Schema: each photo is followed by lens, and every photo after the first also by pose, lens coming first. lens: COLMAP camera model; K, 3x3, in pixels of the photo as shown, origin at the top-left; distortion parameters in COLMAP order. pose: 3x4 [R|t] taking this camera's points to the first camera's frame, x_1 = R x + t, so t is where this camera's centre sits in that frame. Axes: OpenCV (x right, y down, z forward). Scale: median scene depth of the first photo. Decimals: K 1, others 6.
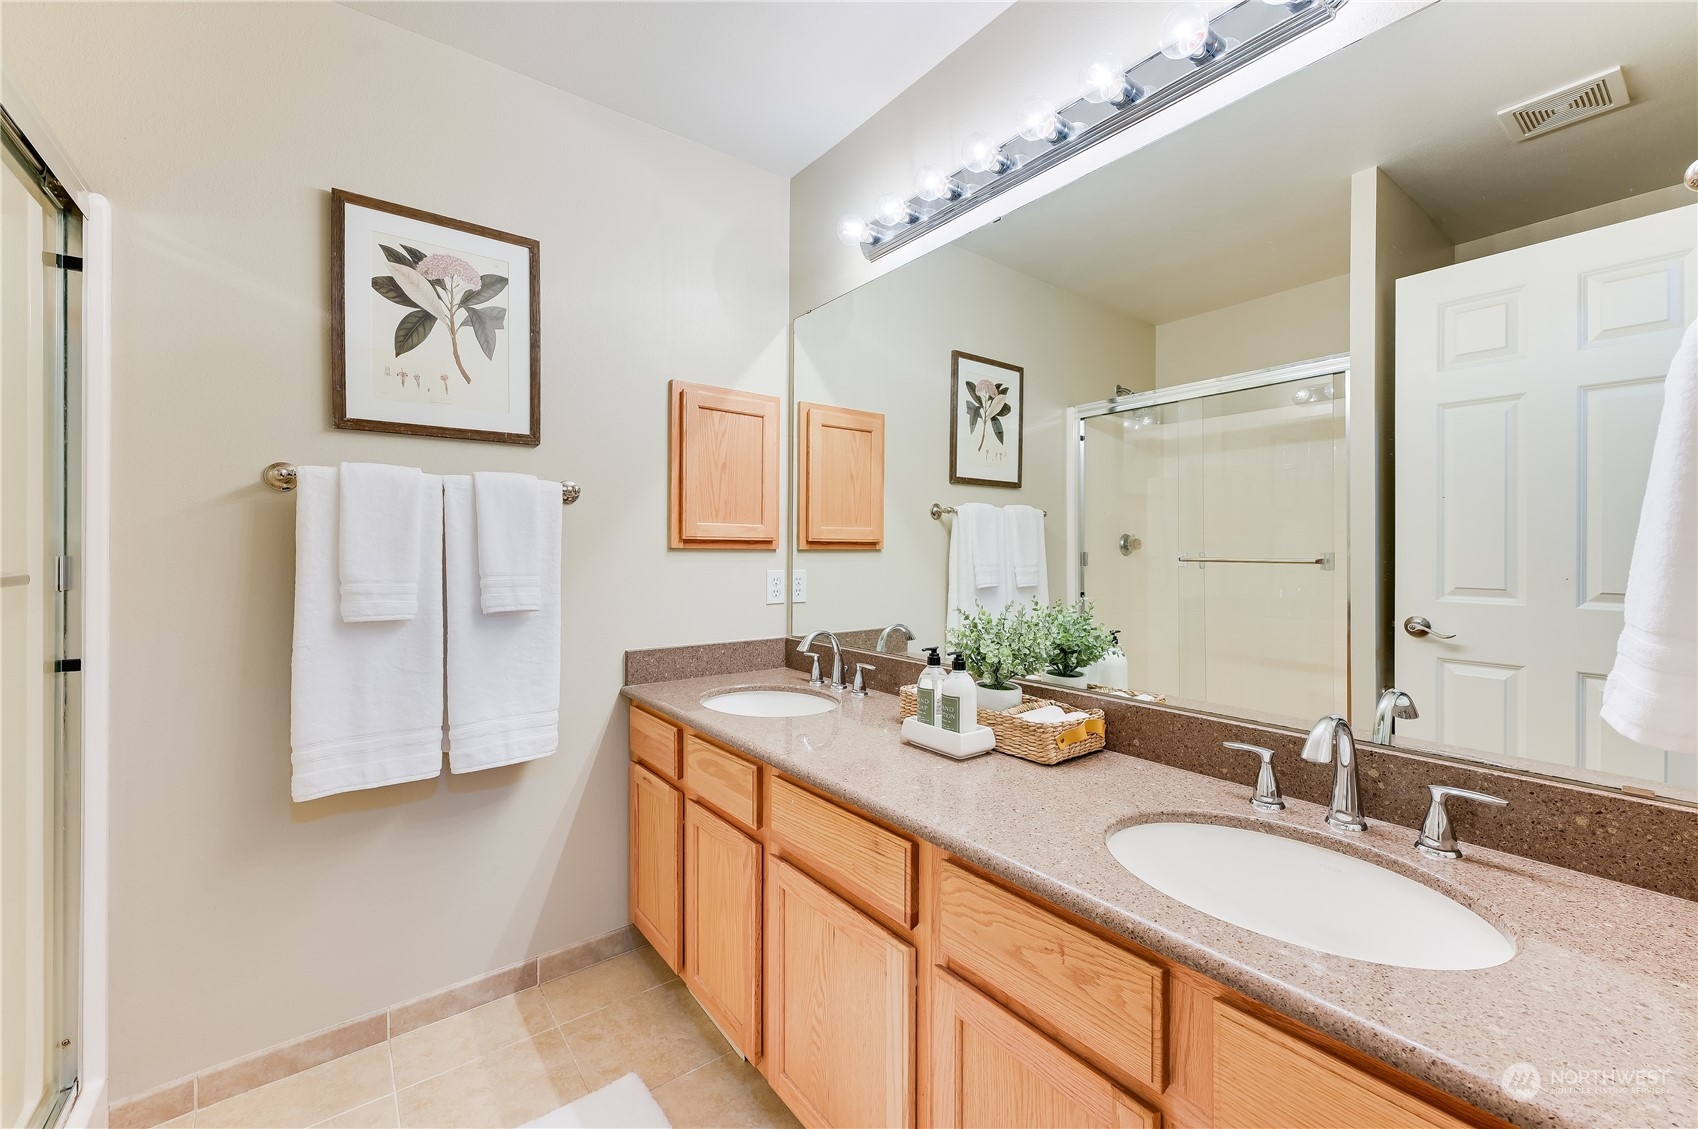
lens RADIAL K [[677.0, 0, 845.9], [0, 677.0, 549.8], [0, 0, 1]] dist [-0.000726, -0.000007]
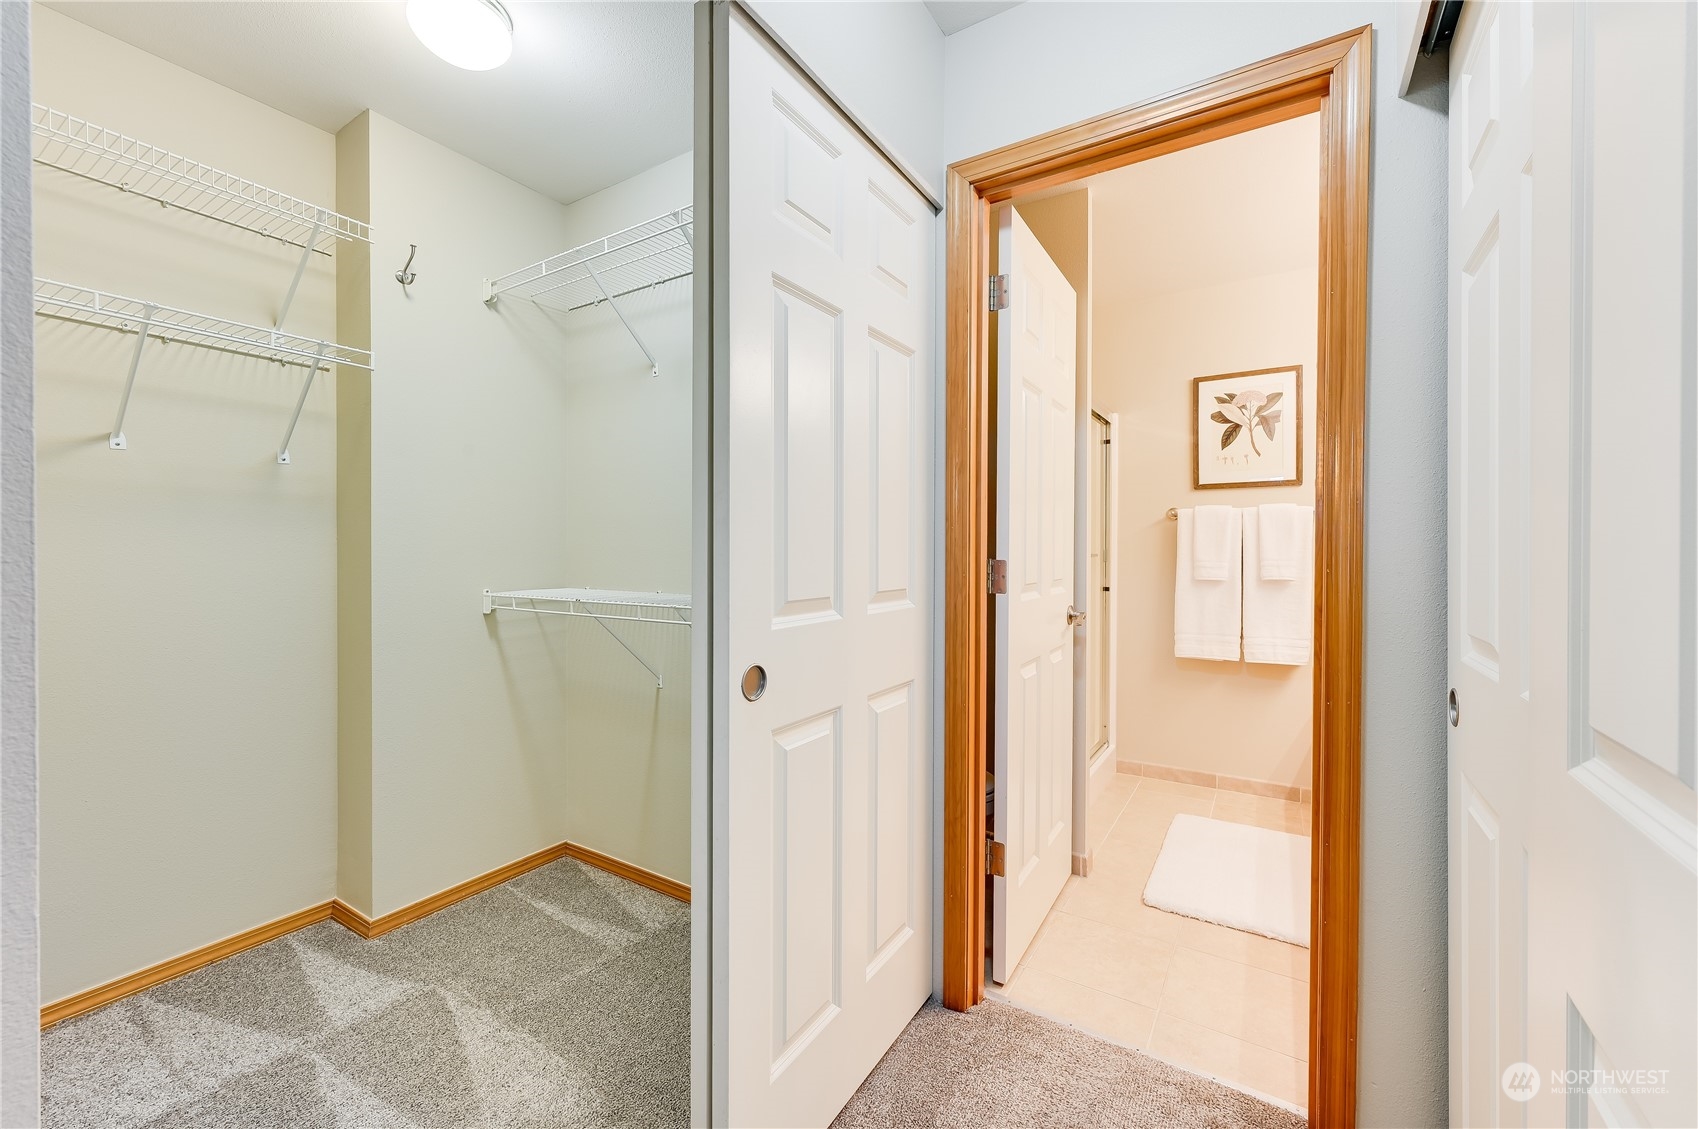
lens RADIAL K [[677.0, 0, 845.9], [0, 677.0, 549.8], [0, 0, 1]] dist [-0.000726, -0.000007]
pose [[0.340902, 0.002285, -0.940096, 0.845293], [-0.002869, 0.999995, 0.001391, 0.010107], [0.940095, 0.002223, 0.340907, -0.733901]]
